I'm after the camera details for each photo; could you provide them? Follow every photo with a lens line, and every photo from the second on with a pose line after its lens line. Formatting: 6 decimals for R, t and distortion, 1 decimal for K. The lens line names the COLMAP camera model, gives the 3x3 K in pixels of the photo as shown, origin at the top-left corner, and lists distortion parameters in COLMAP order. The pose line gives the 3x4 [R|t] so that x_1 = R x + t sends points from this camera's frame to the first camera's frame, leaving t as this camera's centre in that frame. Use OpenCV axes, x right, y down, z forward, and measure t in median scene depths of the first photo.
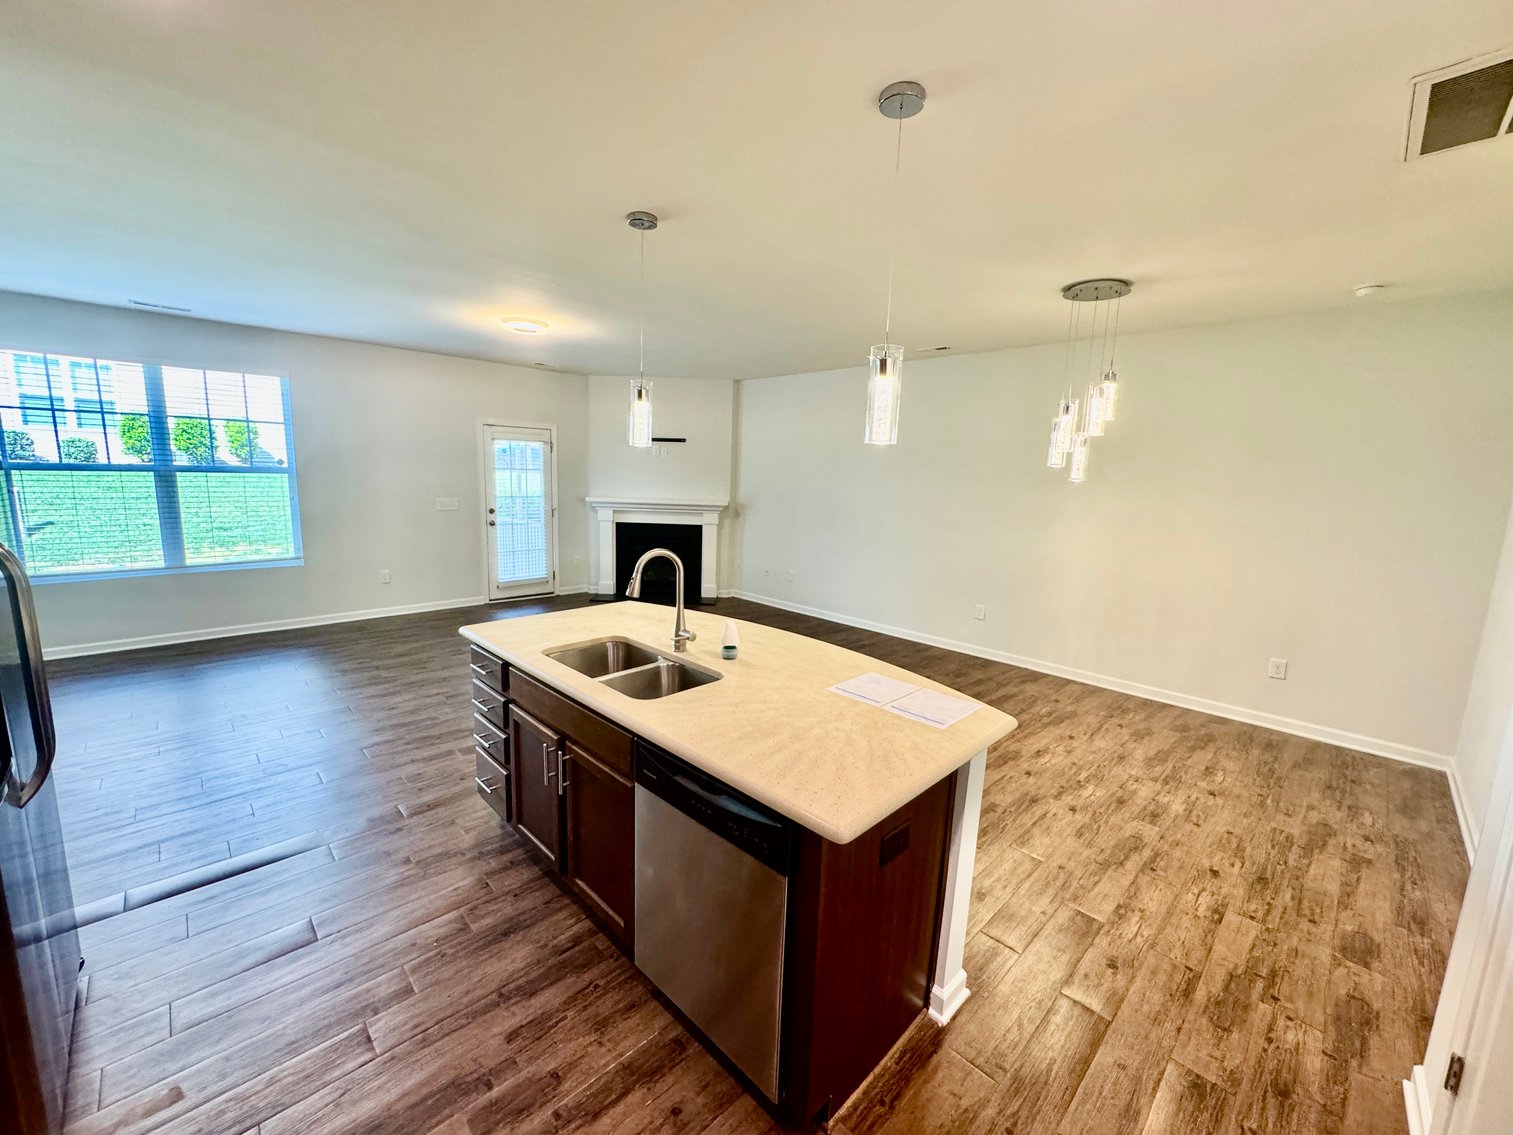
lens RADIAL K [[607.4, 0, 755.0], [0, 607.4, 565.1], [0, 0, 1]] dist [-0.003707, 0.000411]
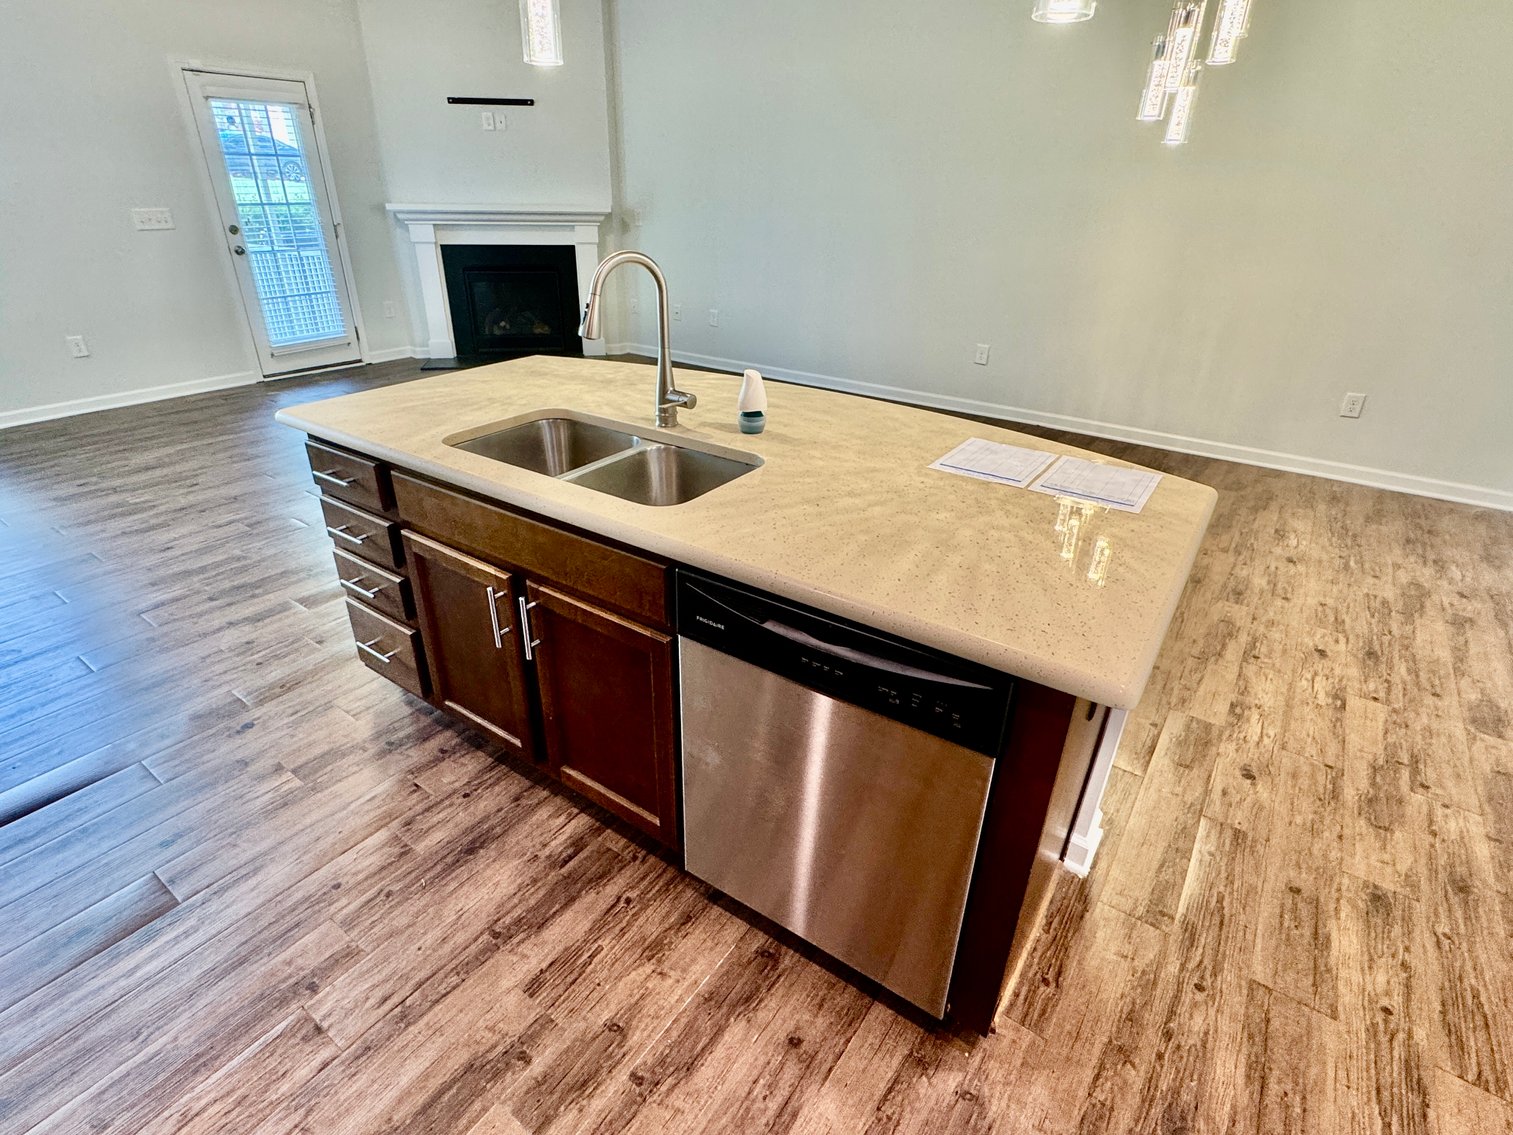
lens RADIAL K [[765.7, 0, 750.4], [0, 765.7, 565.1], [0, 0, 1]] dist [-0.002641, -0.000342]
pose [[0.984520, -0.091906, 0.149241, -0.170500], [0.040490, 0.947720, 0.316524, 0.030145], [-0.170529, -0.305581, 0.936771, 0.194850]]
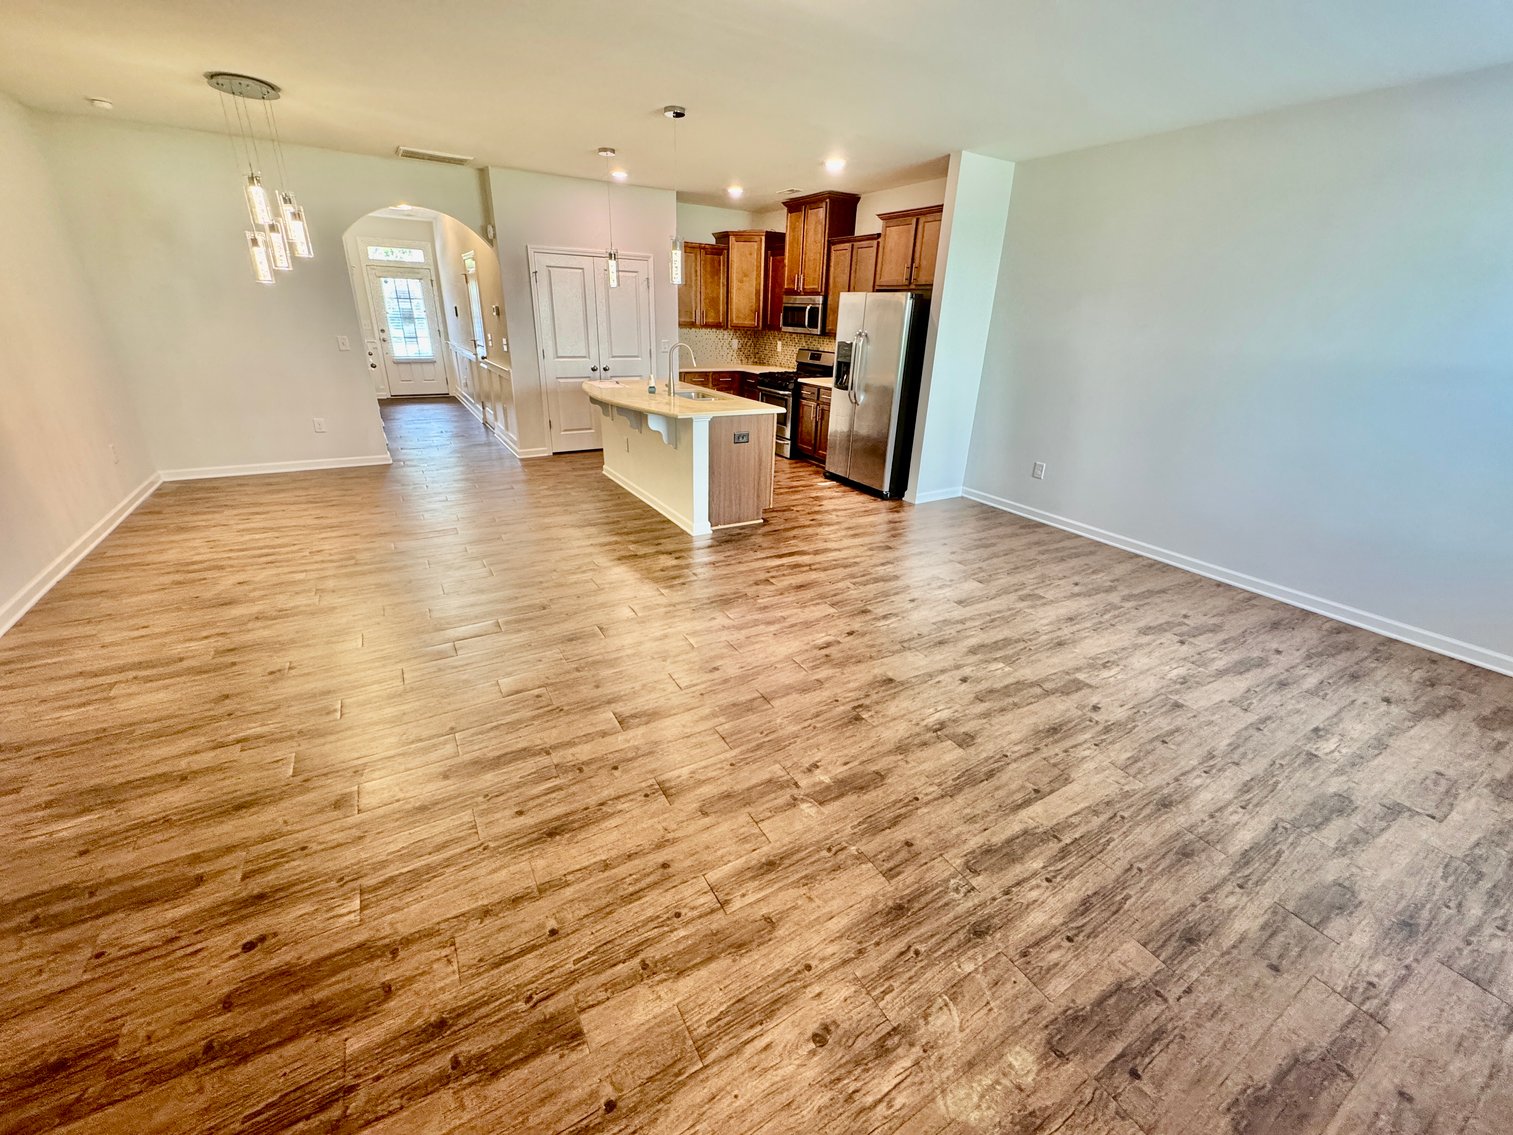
lens RADIAL K [[602.0, 0, 756.5], [0, 602.0, 567.5], [0, 0, 1]] dist [-0.001730, 0.000216]
pose [[-0.970574, -0.147633, 0.190240, -0.875500], [-0.025341, 0.848251, 0.528987, -0.448345], [-0.239467, 0.508600, -0.827032, 2.905921]]
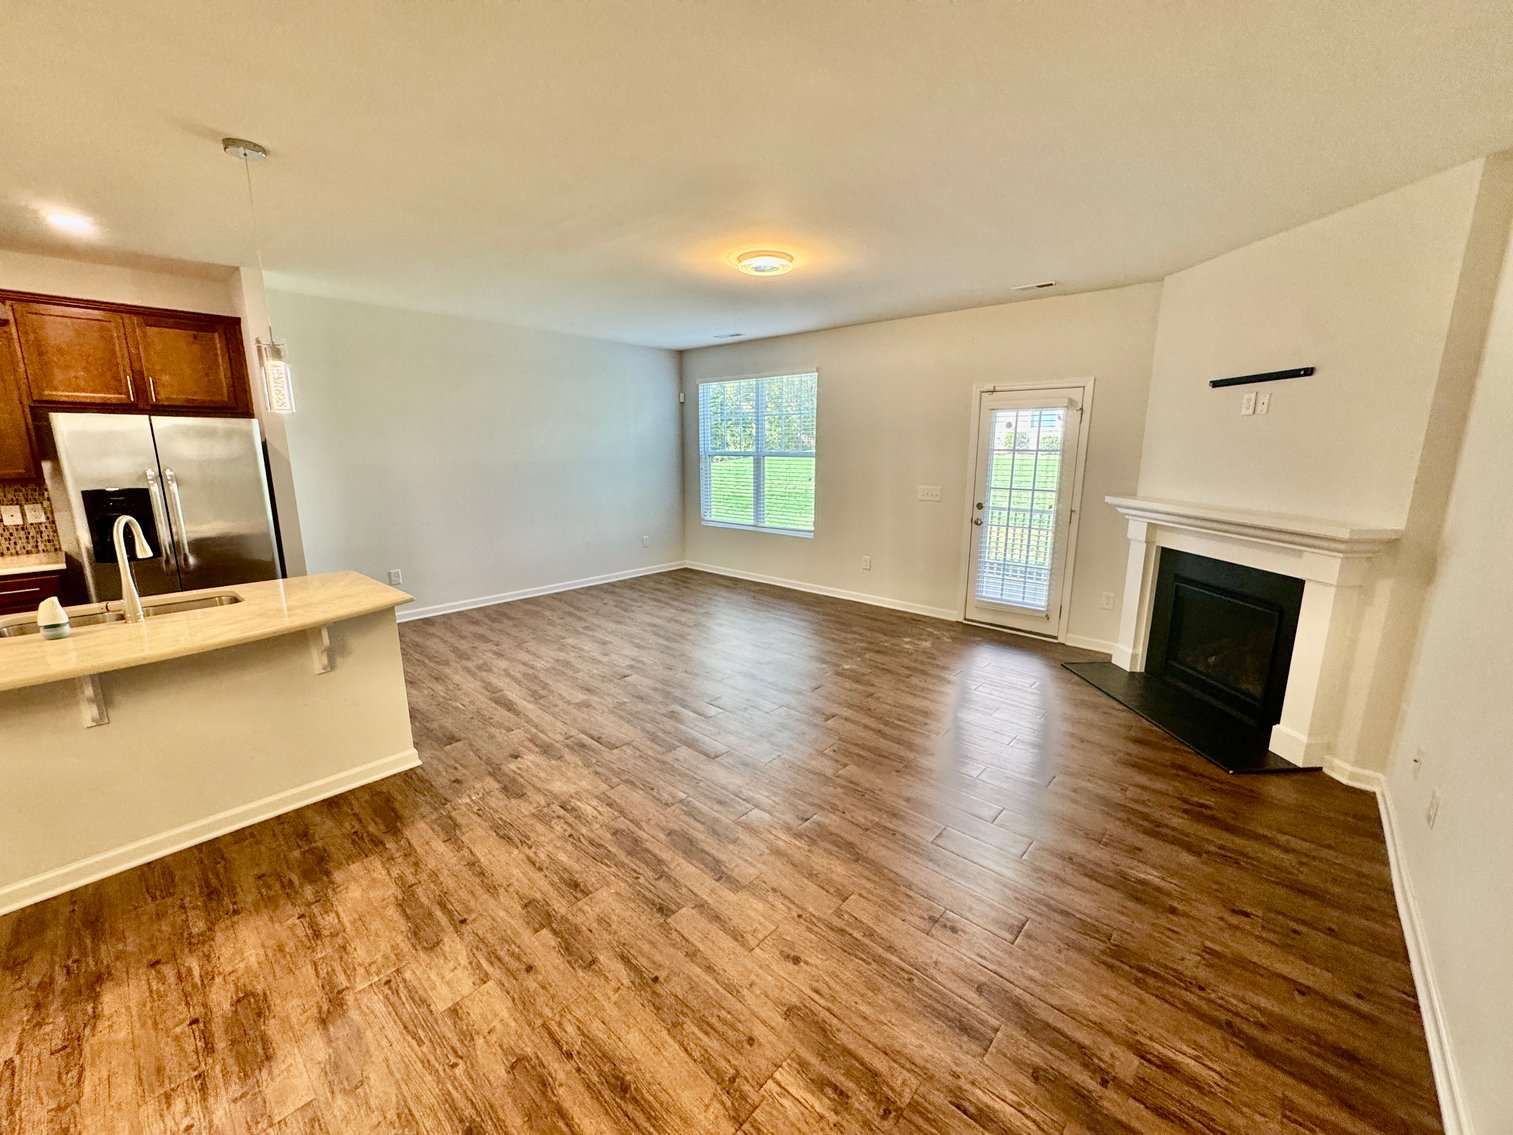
lens RADIAL K [[607.4, 0, 755.0], [0, 607.4, 565.1], [0, 0, 1]] dist [-0.003707, 0.000411]
pose [[0.062520, 0.166063, -0.984131, 0.881707], [-0.155940, 0.975575, 0.154713, -0.256024], [0.985786, 0.143793, 0.086889, 1.895051]]
